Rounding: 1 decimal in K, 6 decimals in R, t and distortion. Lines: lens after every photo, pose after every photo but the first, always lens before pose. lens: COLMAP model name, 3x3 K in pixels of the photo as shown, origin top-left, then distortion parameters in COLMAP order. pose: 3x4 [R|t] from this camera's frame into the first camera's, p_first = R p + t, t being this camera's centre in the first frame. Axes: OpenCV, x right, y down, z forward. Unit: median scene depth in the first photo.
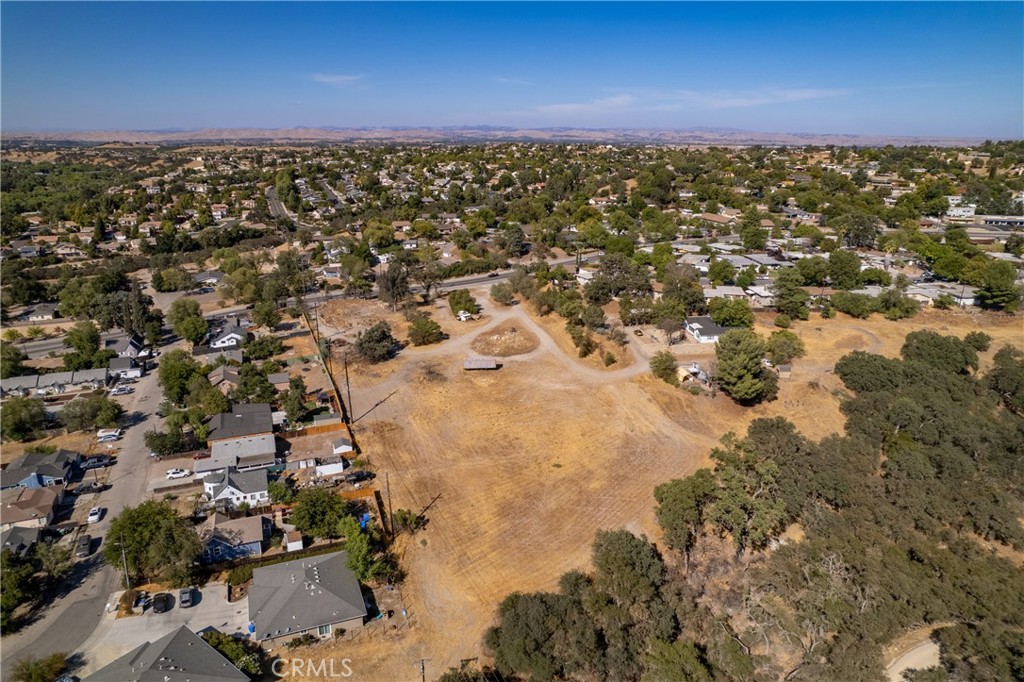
lens RADIAL K [[653.4, 0, 515.8], [0, 653.4, 341.9], [0, 0, 1]] dist [-0.072465, 0.067670]
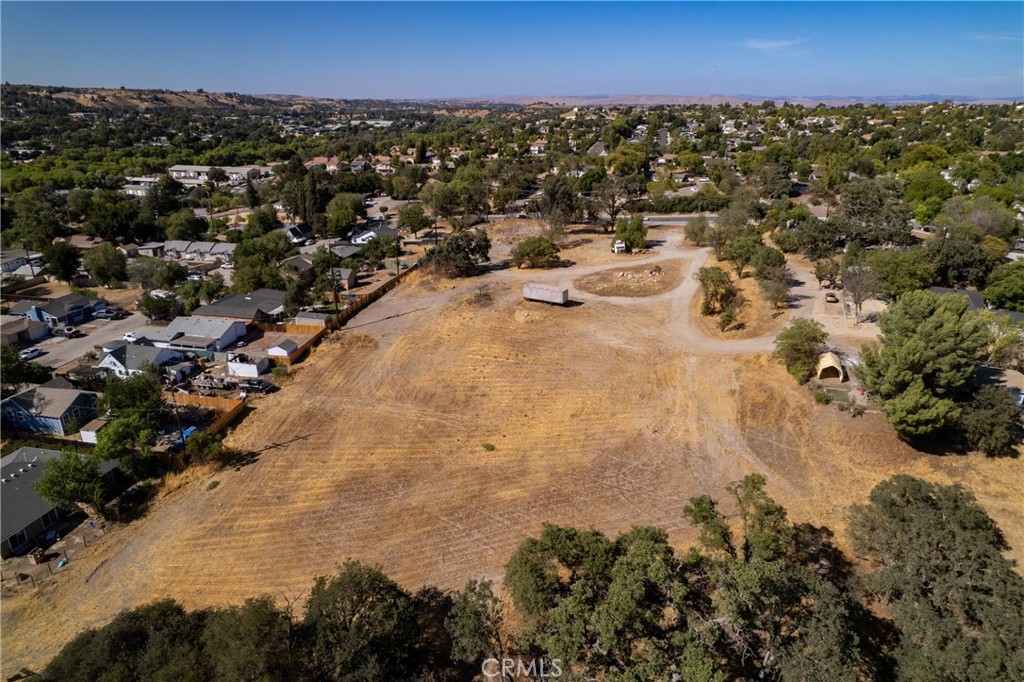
lens RADIAL K [[653.4, 0, 515.8], [0, 653.4, 341.9], [0, 0, 1]] dist [-0.072465, 0.067670]
pose [[0.829436, 0.194713, -0.523567, 0.325512], [-0.171616, 0.980776, 0.092875, 0.025327], [0.531586, 0.012819, 0.846907, 0.409397]]
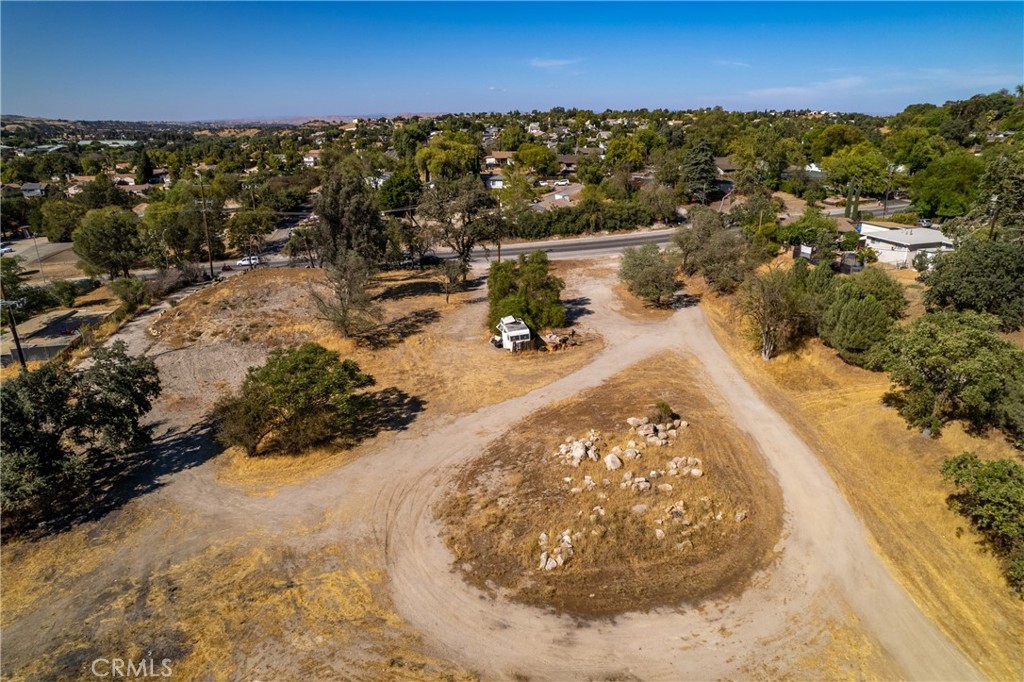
lens RADIAL K [[653.4, 0, 515.8], [0, 653.4, 341.9], [0, 0, 1]] dist [-0.072465, 0.067670]
pose [[0.963044, 0.080730, -0.256960, 0.004442], [-0.075669, 0.996695, 0.029540, -0.062227], [0.258496, -0.009005, 0.965970, 0.953686]]
